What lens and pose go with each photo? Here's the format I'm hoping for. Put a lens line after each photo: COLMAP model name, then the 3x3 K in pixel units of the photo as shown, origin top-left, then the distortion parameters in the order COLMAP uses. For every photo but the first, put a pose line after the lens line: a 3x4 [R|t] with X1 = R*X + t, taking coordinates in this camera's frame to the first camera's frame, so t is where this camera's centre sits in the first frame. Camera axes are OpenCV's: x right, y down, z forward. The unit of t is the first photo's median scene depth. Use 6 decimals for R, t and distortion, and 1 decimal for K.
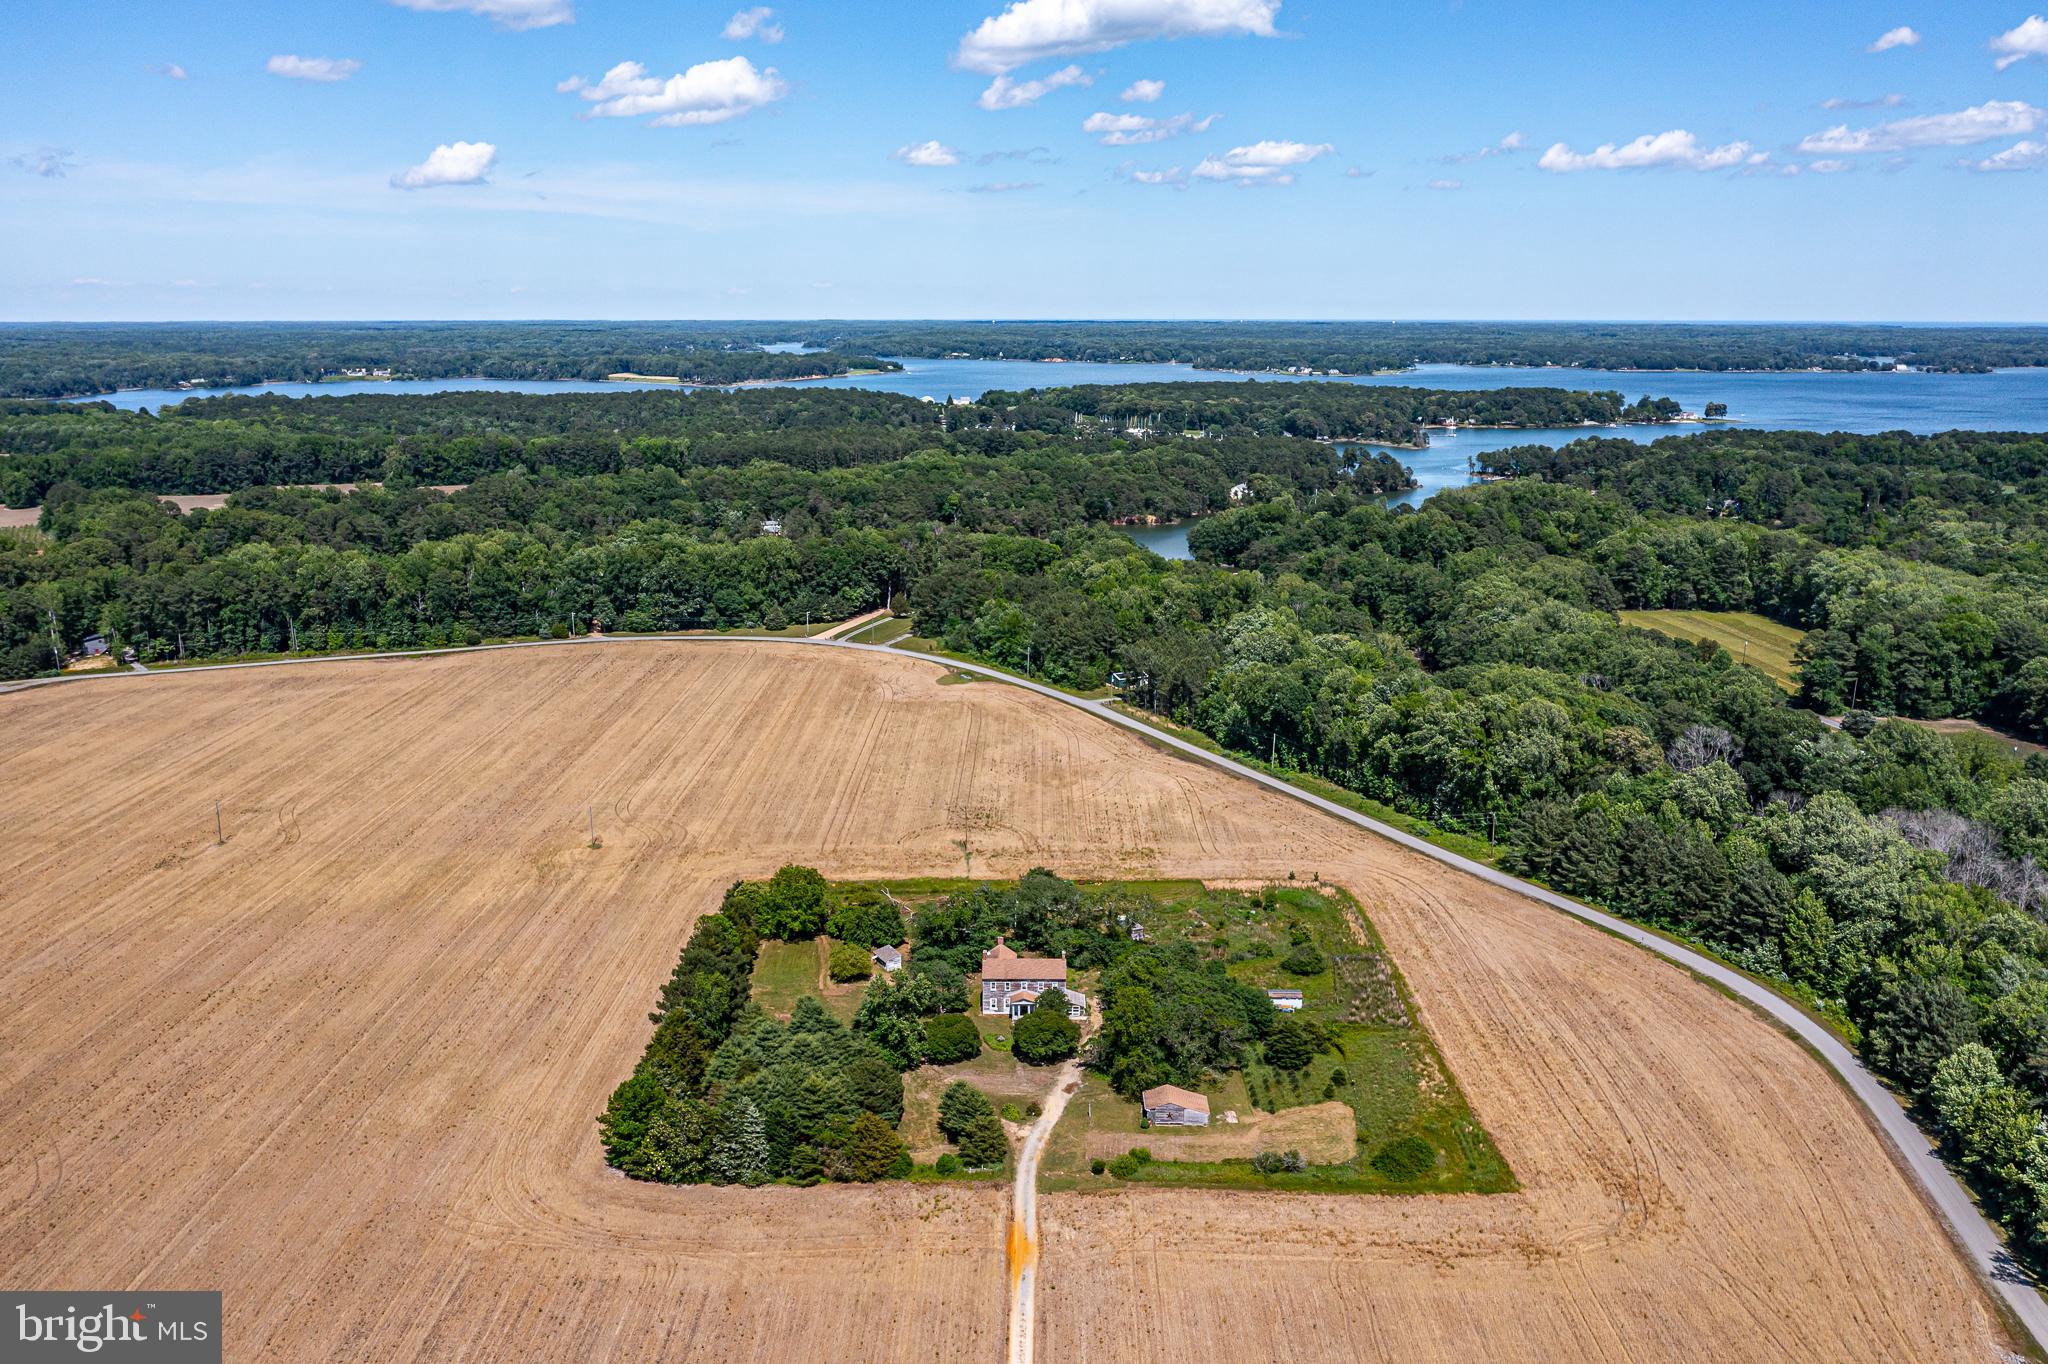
lens RADIAL K [[1631.8, 0, 1028.0], [0, 1631.8, 639.0], [0, 0, 1]] dist [-0.018504, 0.010313]
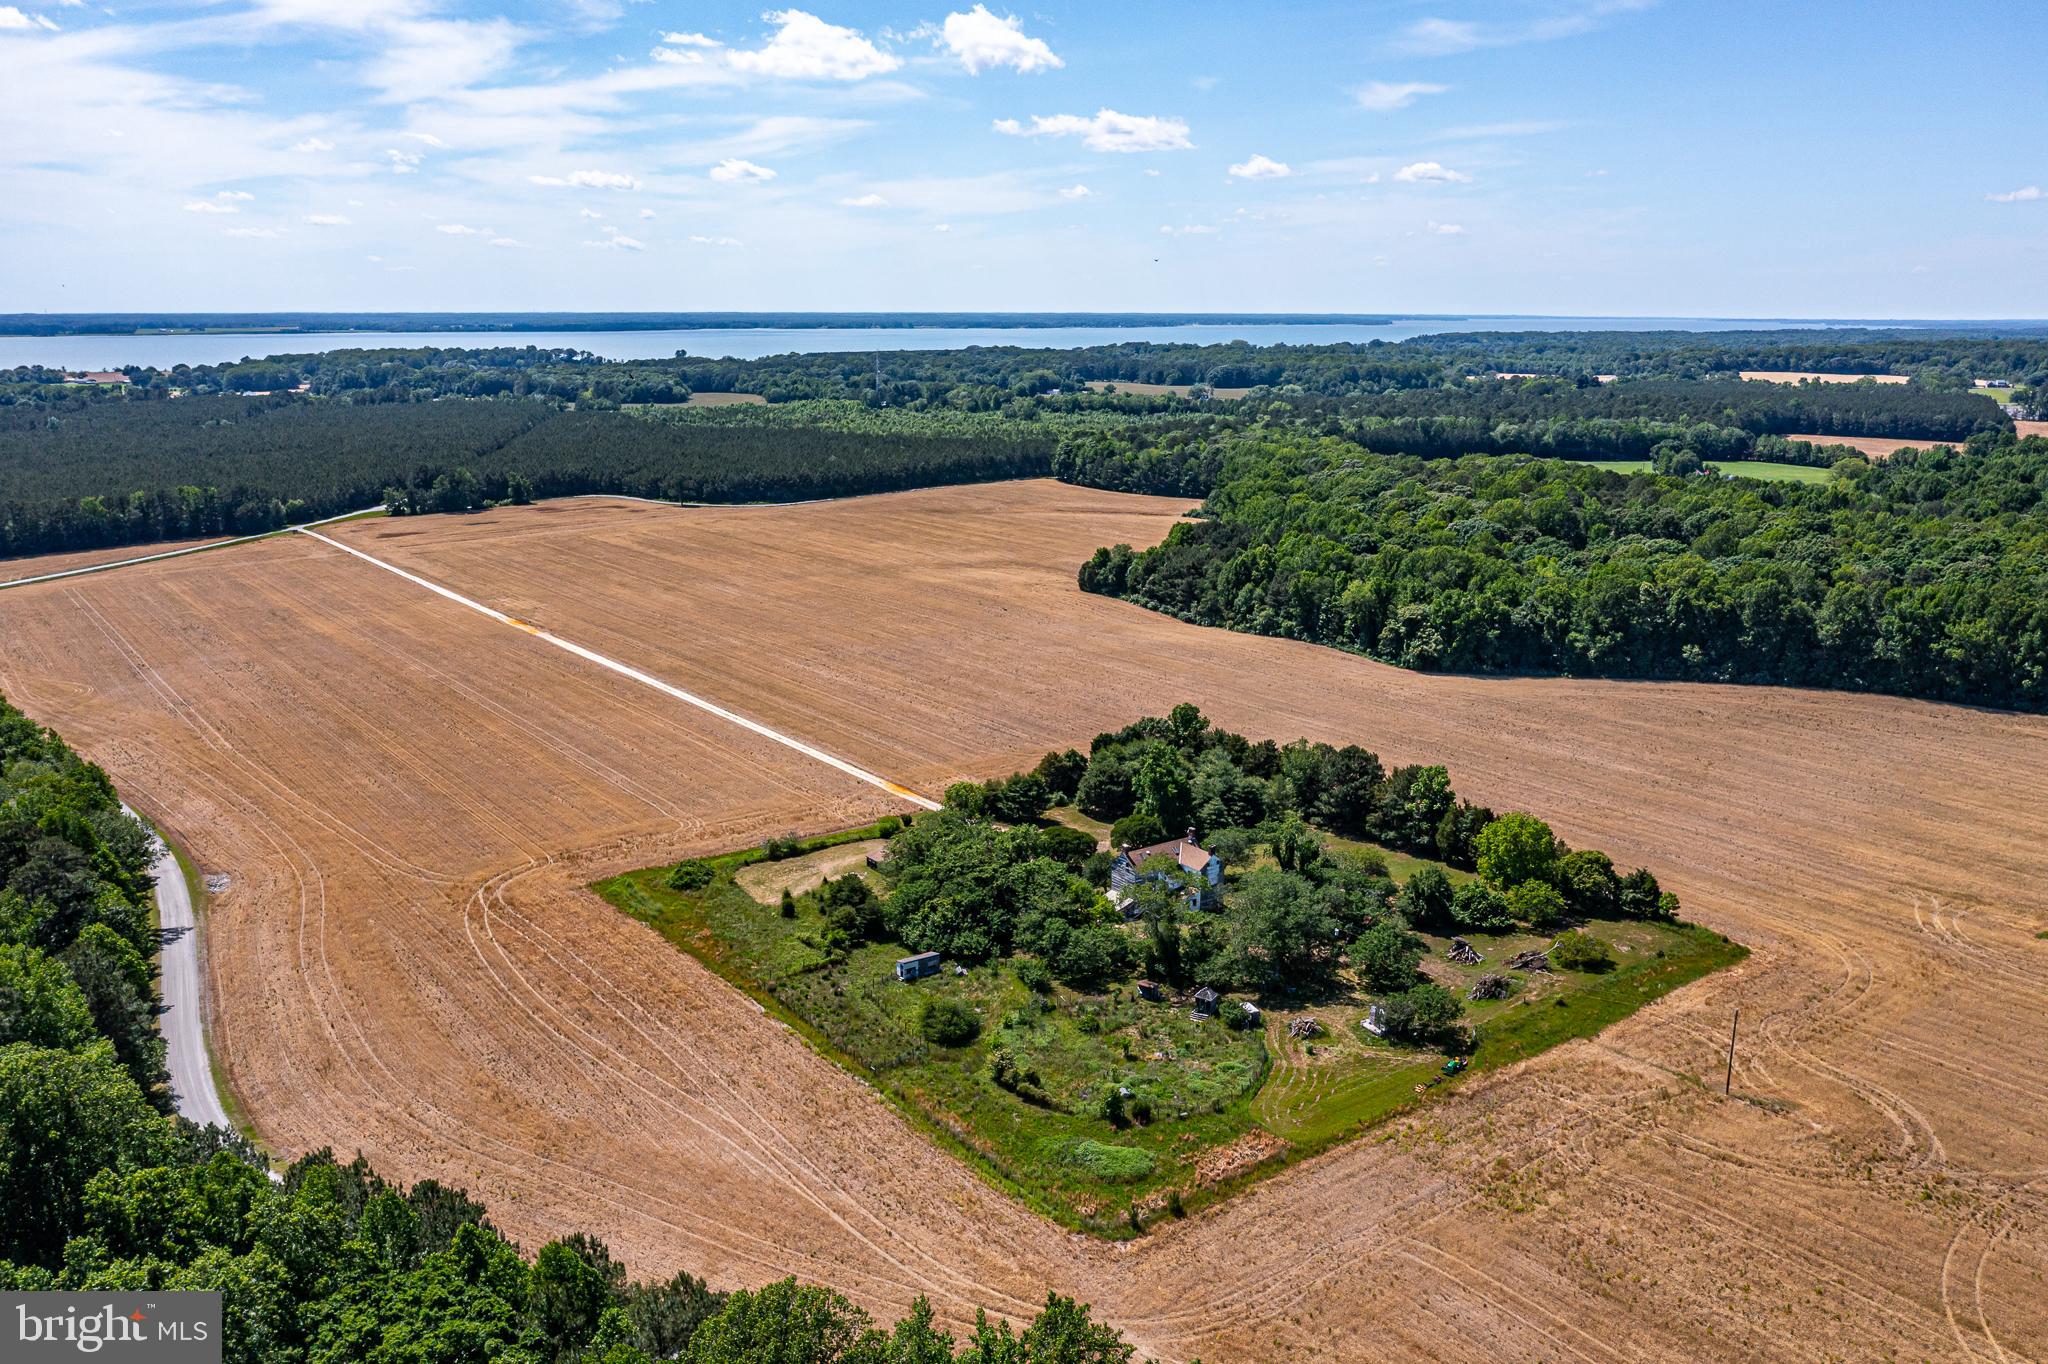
lens RADIAL K [[1631.8, 0, 1030.6], [0, 1631.8, 733.3], [0, 0, 1]] dist [-0.018504, 0.010313]
pose [[-0.801315, 0.150091, -0.579108, 0.285488], [-0.121010, 0.907341, 0.402603, -0.107113], [0.585876, 0.392690, -0.708903, 0.795957]]
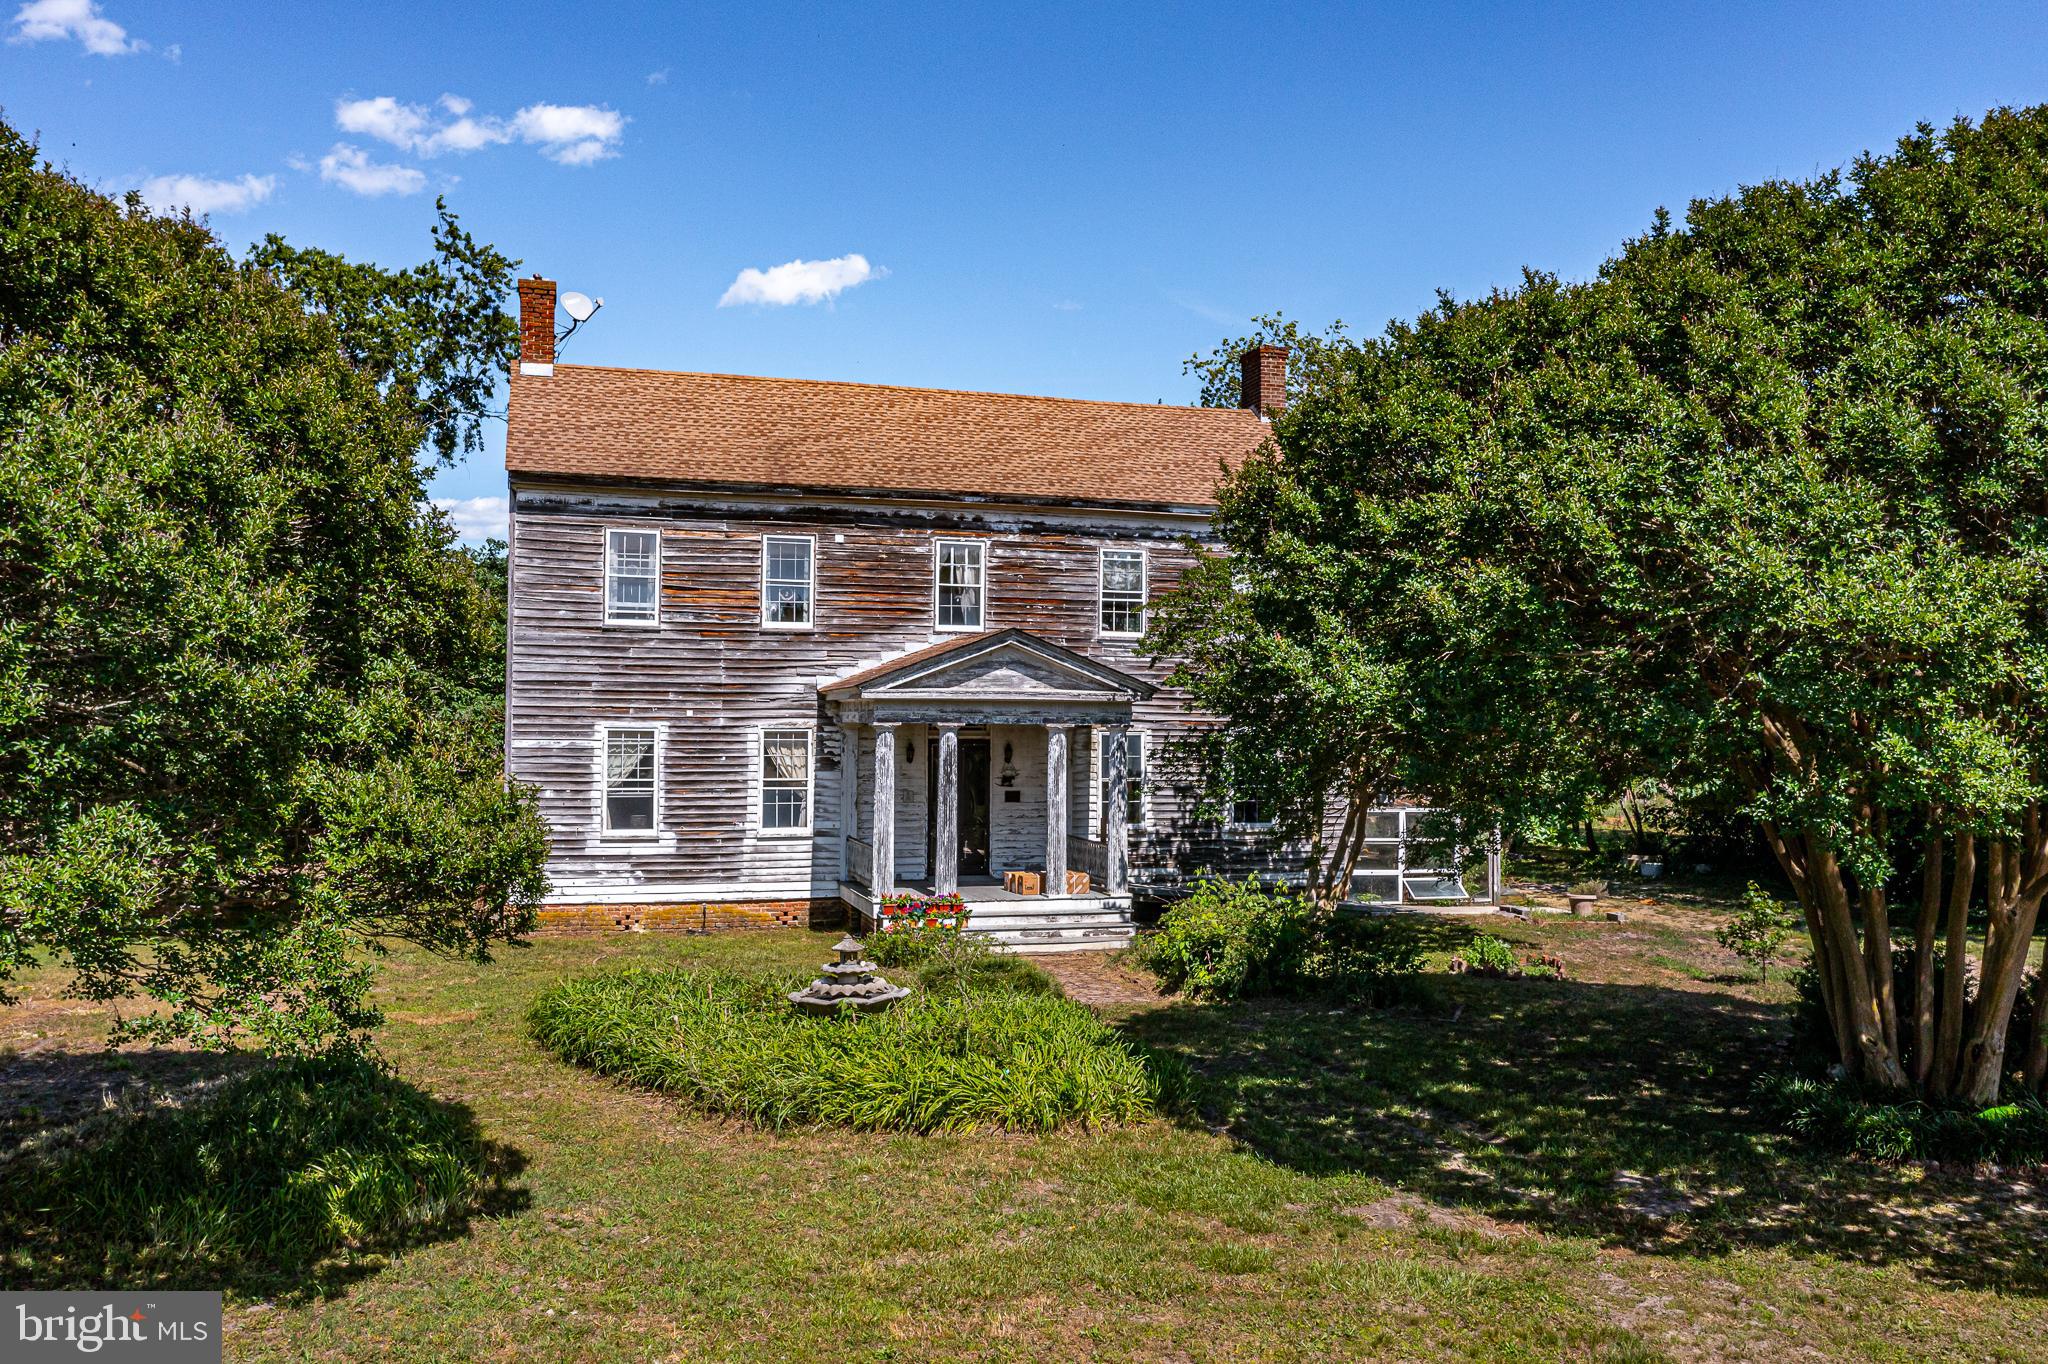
lens RADIAL K [[1631.8, 0, 1010.3], [0, 1631.8, 698.5], [0, 0, 1]] dist [-0.018504, 0.010313]
pose [[0.956353, 0.013873, 0.291884, -0.013892], [0.049997, 0.976375, -0.210220, 0.120734], [-0.287904, 0.215638, 0.933066, 0.458636]]
